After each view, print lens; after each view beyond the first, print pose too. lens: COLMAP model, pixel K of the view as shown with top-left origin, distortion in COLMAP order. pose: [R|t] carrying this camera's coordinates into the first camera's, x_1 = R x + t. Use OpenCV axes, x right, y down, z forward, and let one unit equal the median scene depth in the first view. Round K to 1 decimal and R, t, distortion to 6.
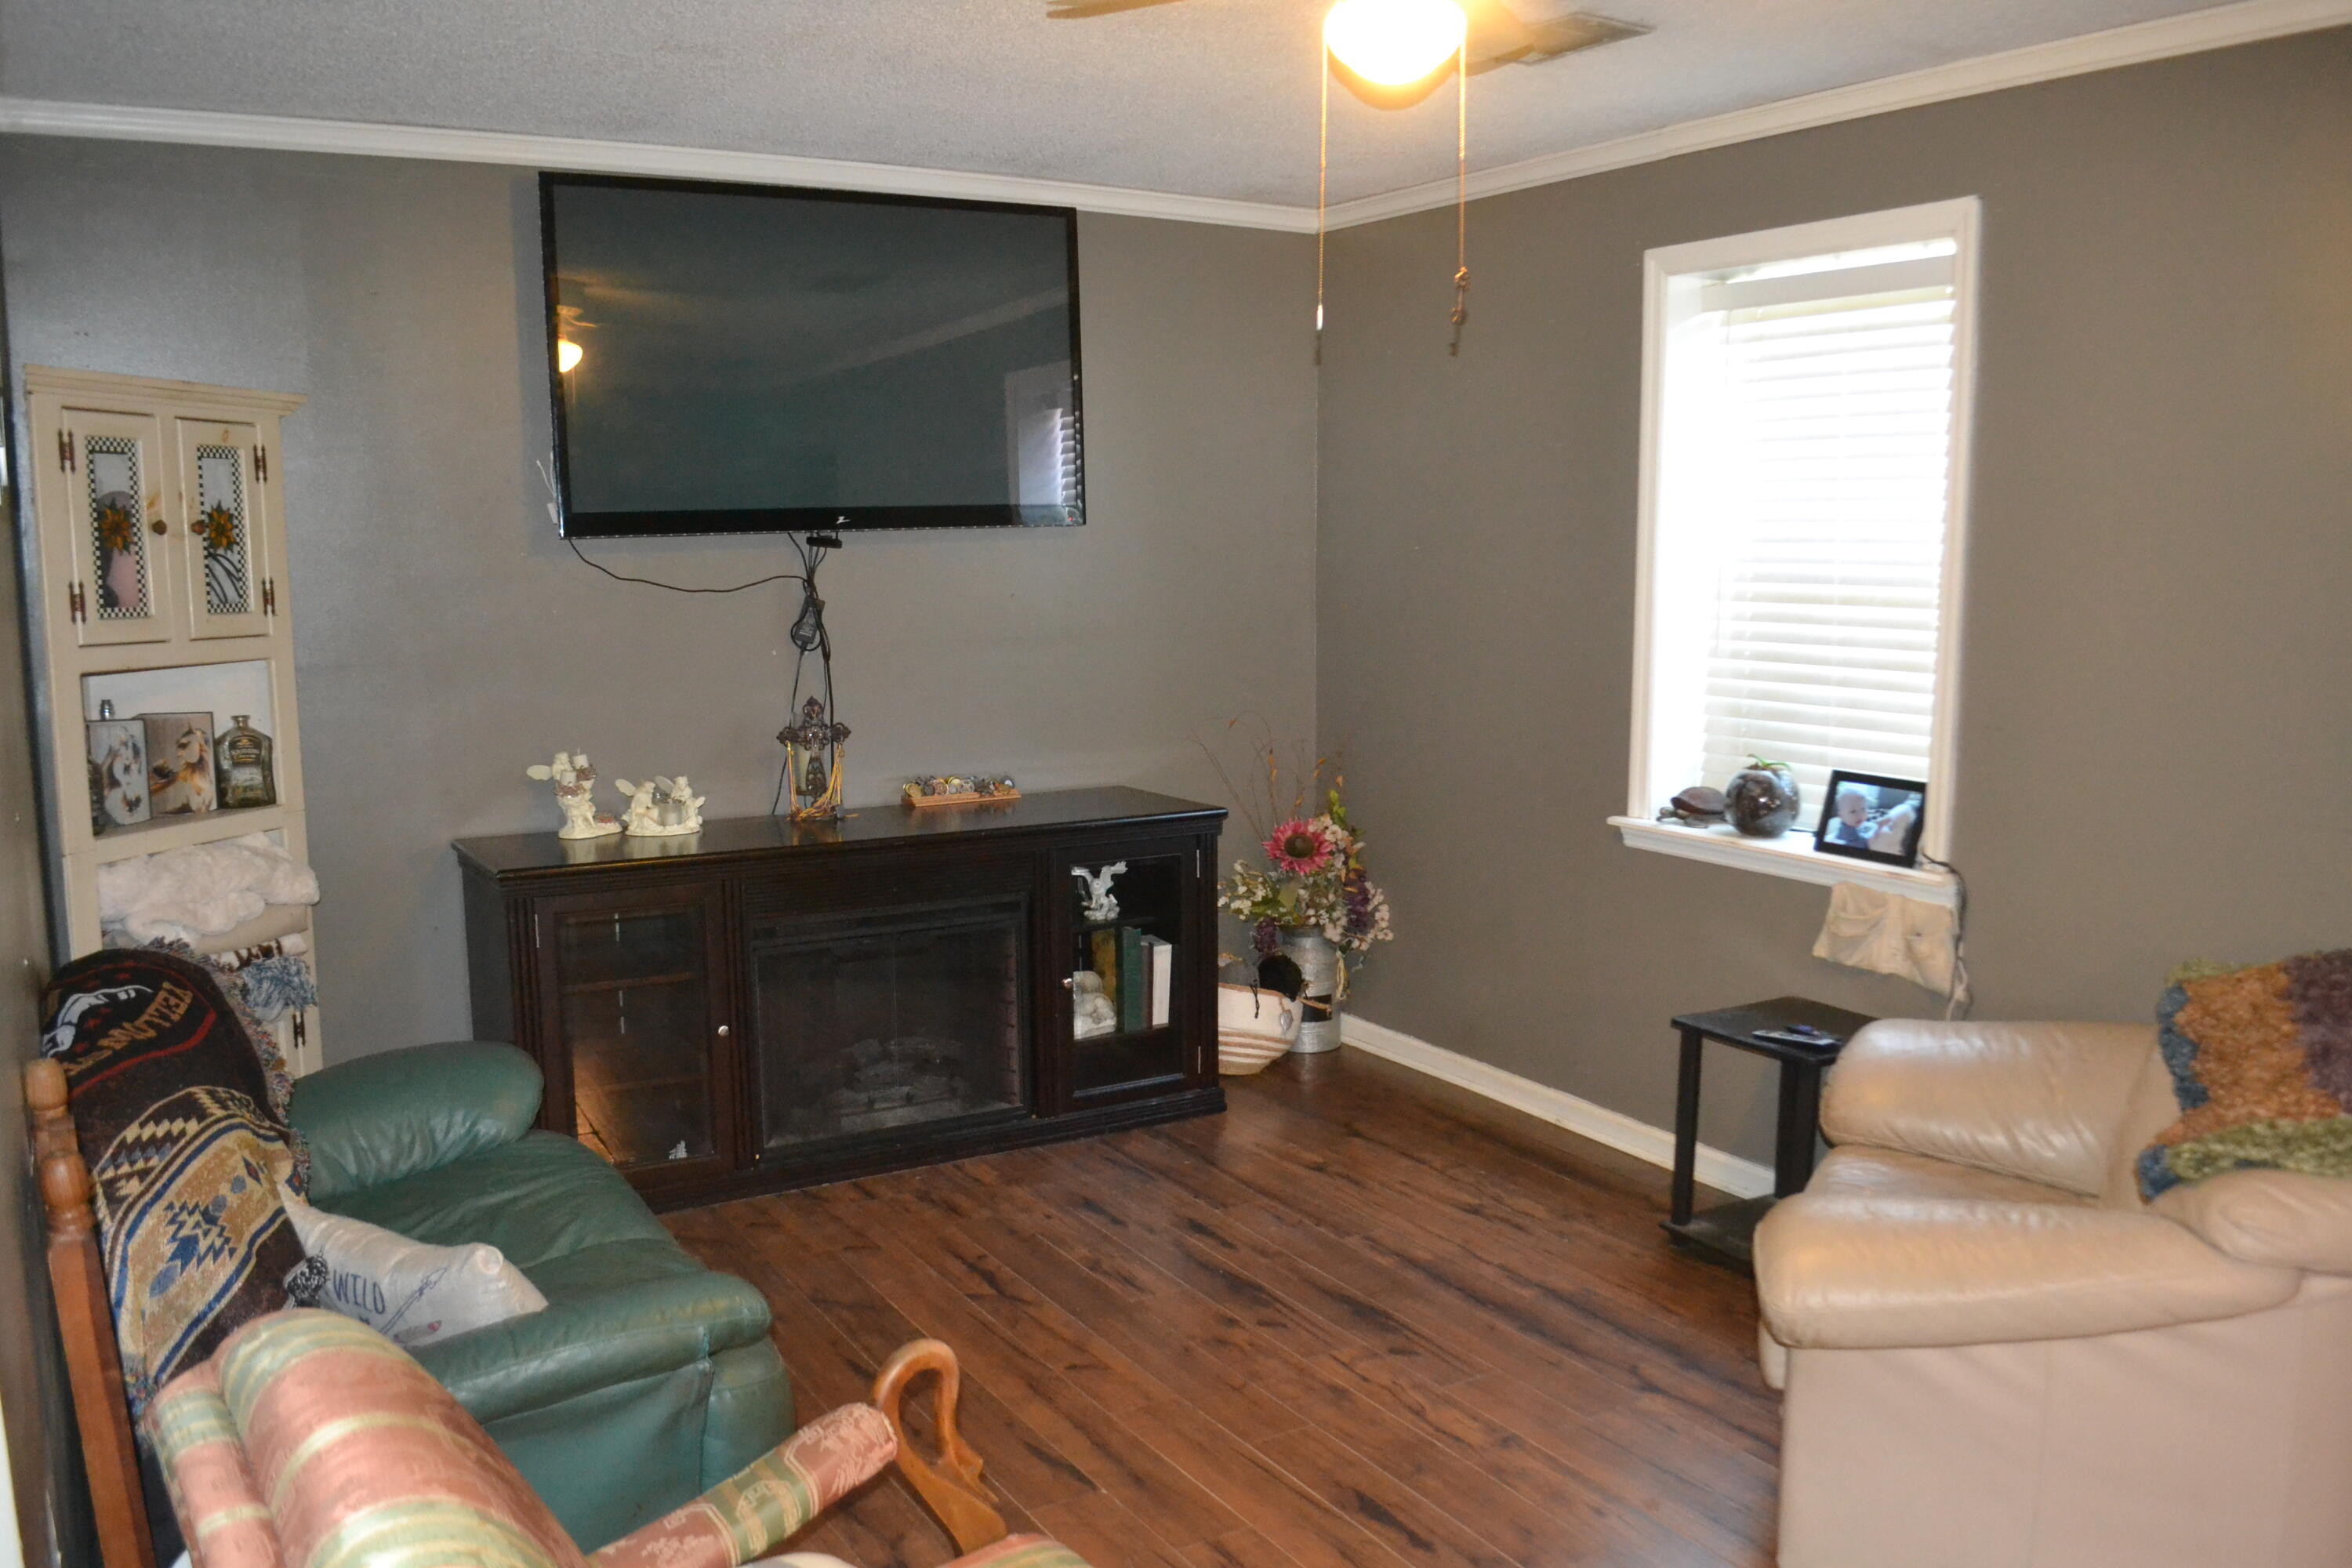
lens RADIAL K [[1903.3, 0, 1184.1], [0, 1903.3, 803.7], [0, 0, 1]] dist [-0.080555, 0.009336]
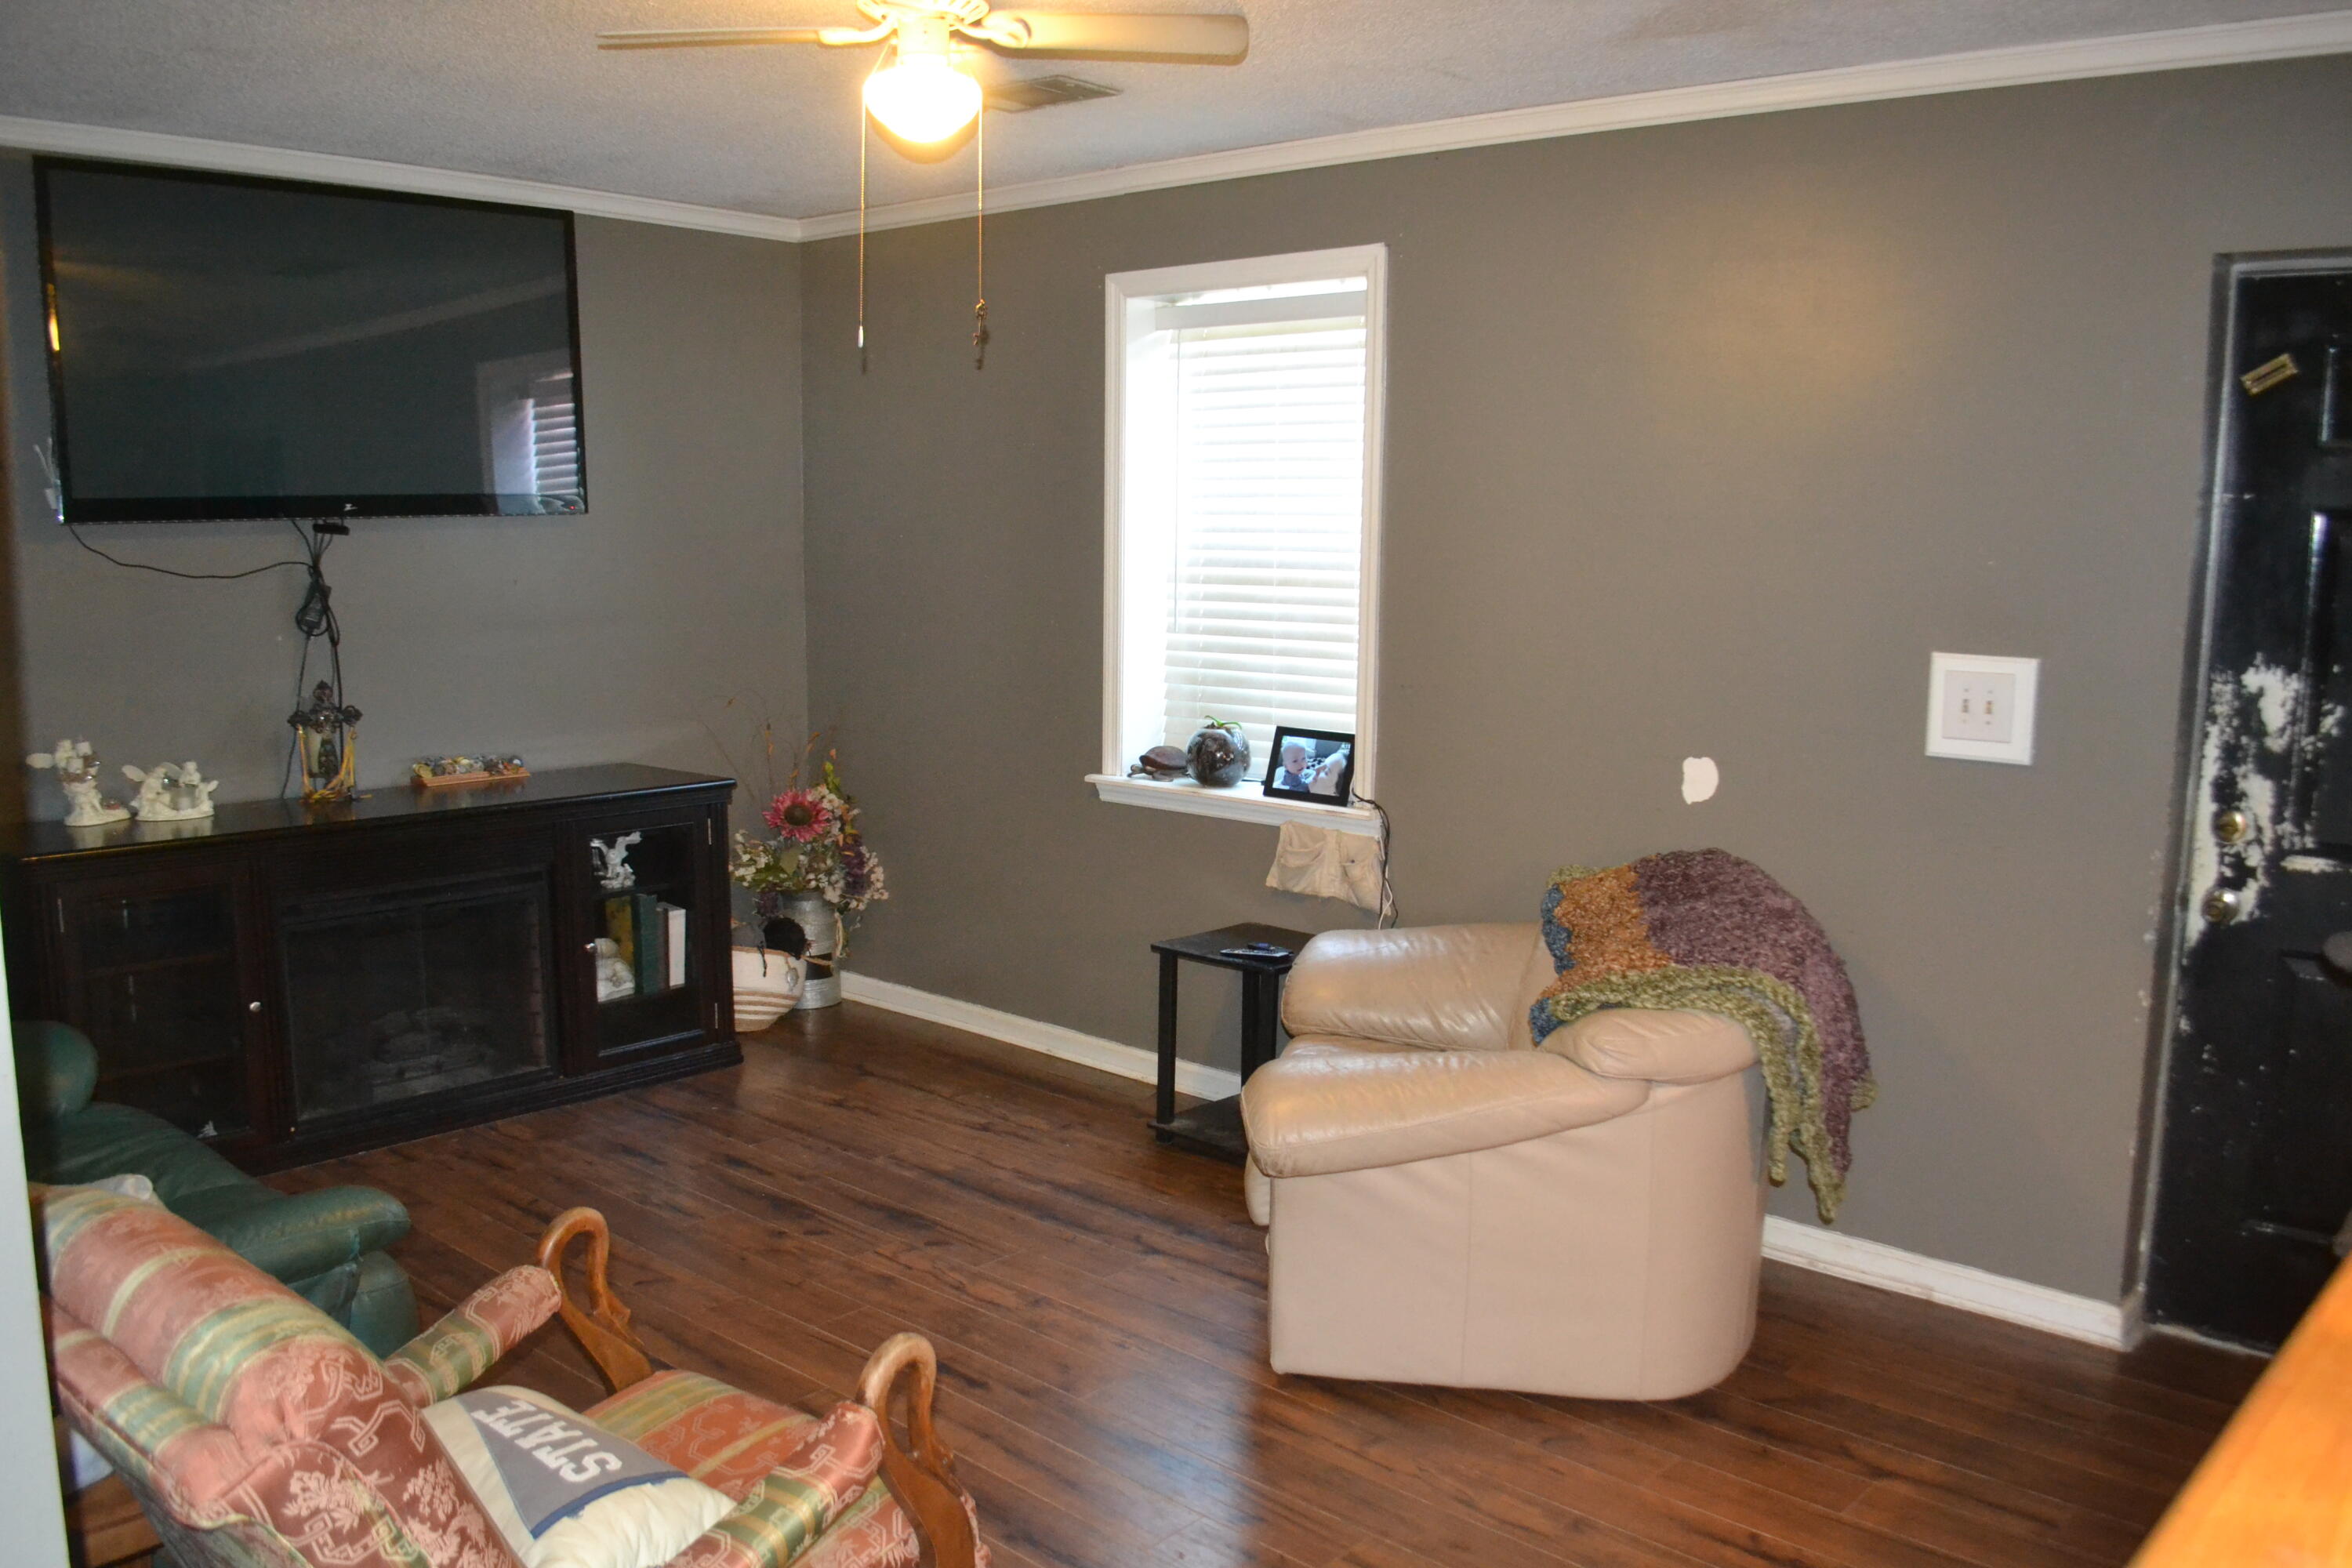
lens RADIAL K [[1903.3, 0, 1183.0], [0, 1903.3, 795.4], [0, 0, 1]] dist [-0.080555, 0.009336]
pose [[0.956584, -0.030688, 0.289837, -0.055558], [0.030778, 0.999517, 0.004251, 0.018002], [-0.289828, 0.004854, 0.957067, -0.113504]]
